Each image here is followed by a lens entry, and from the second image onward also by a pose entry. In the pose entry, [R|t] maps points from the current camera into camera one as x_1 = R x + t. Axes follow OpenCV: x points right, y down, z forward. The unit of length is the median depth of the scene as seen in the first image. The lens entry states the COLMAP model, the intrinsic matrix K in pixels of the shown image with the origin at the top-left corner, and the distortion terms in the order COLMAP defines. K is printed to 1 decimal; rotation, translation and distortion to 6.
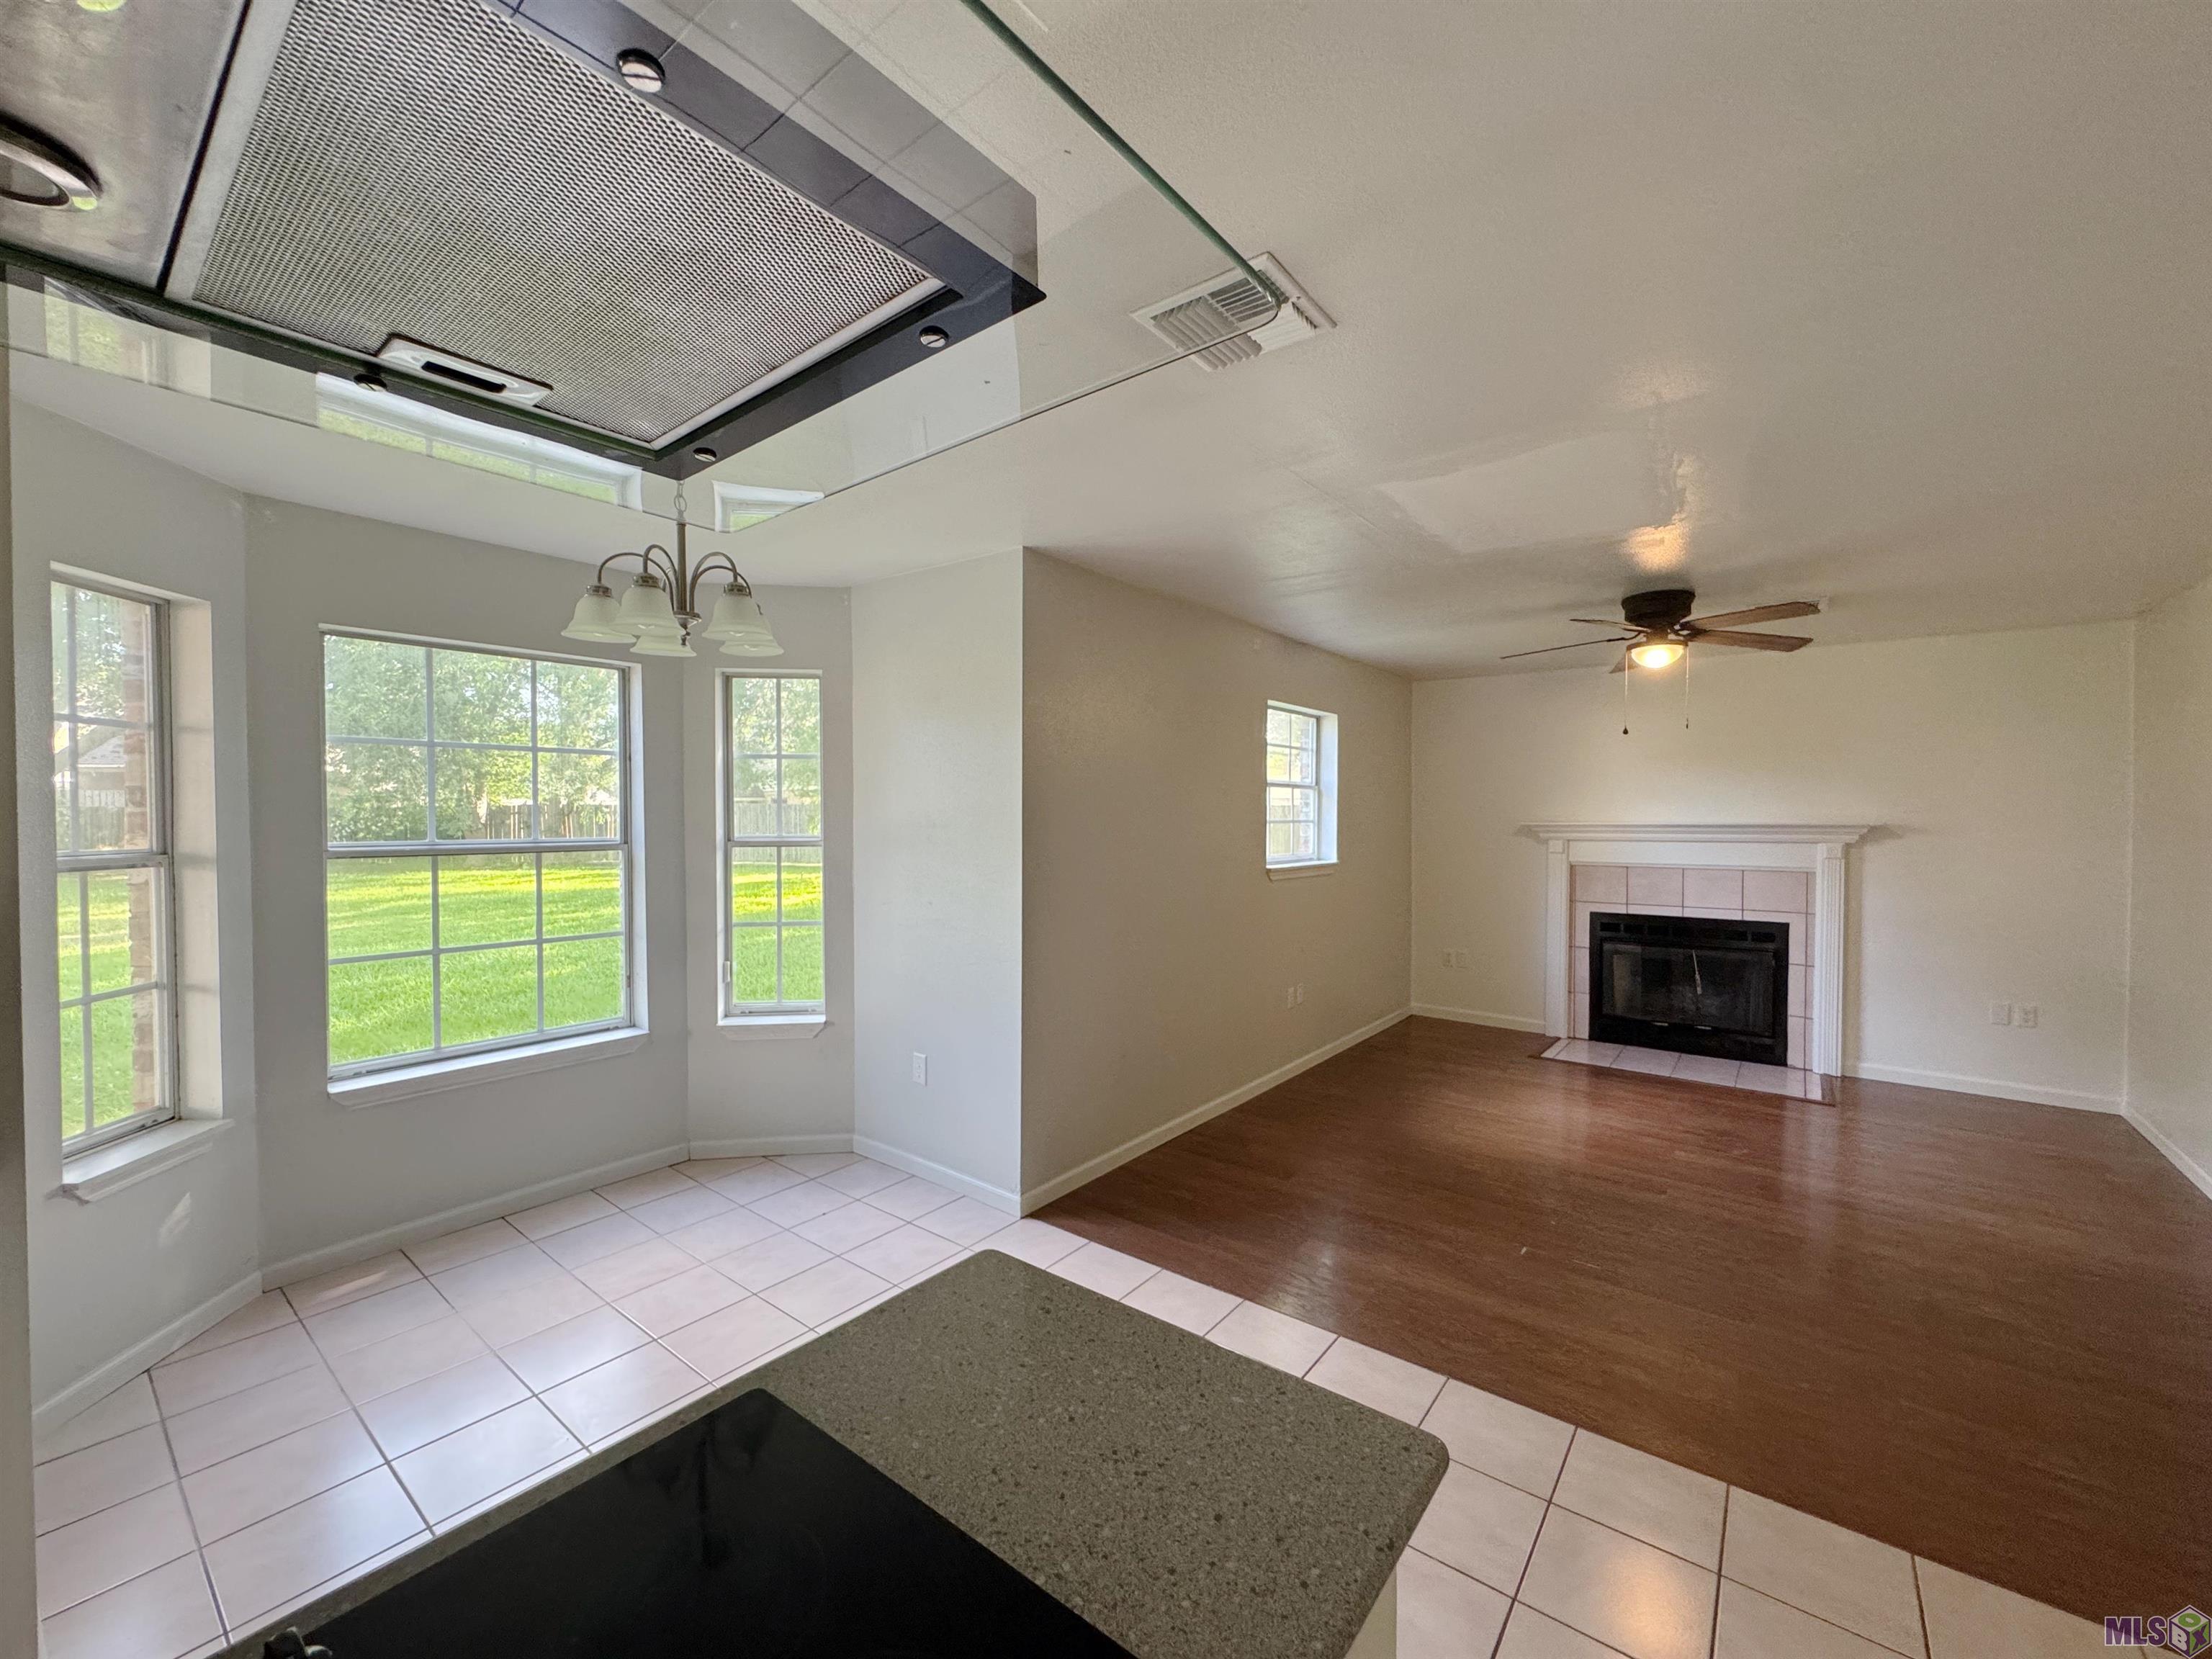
lens RADIAL K [[894.9, 0, 1110.8], [0, 894.9, 828.1], [0, 0, 1]] dist [-0.003782, -0.000079]
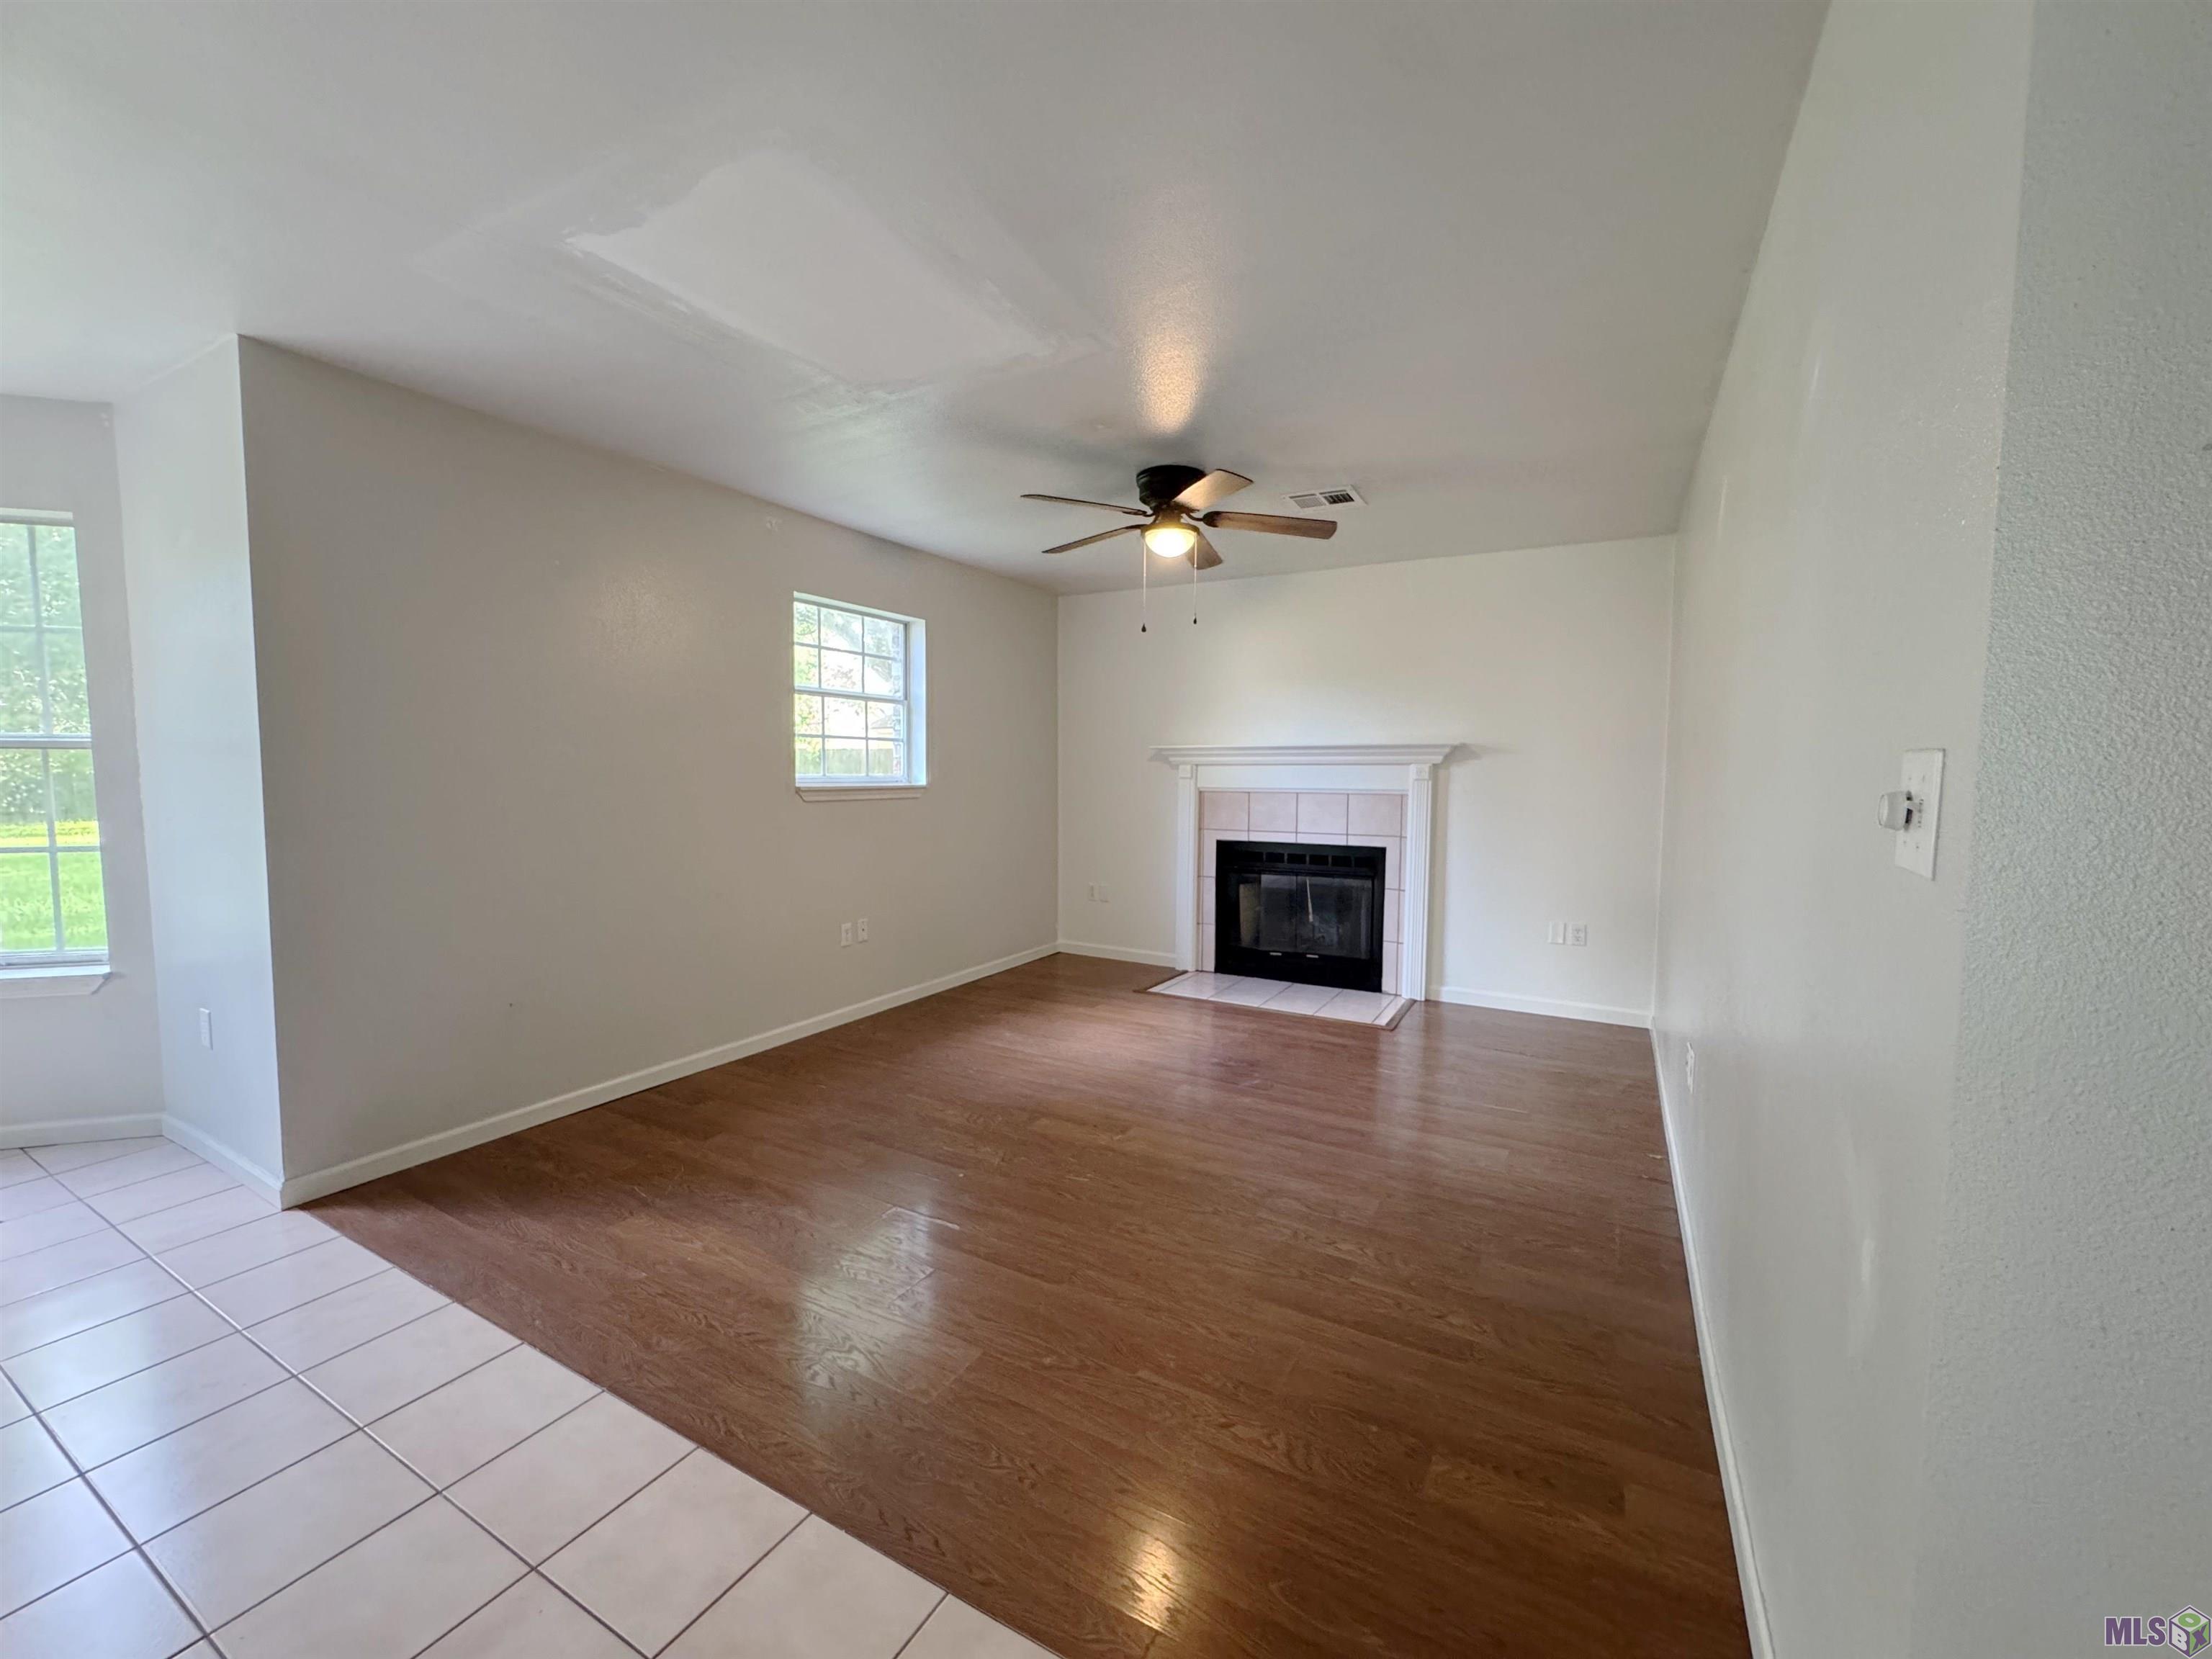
lens RADIAL K [[894.9, 0, 1110.8], [0, 894.9, 828.1], [0, 0, 1]] dist [-0.003782, -0.000079]
pose [[0.988599, -0.005345, 0.150478, 0.323250], [-0.002682, 0.998586, 0.053090, 0.035413], [-0.150549, -0.052888, 0.987187, 0.083712]]
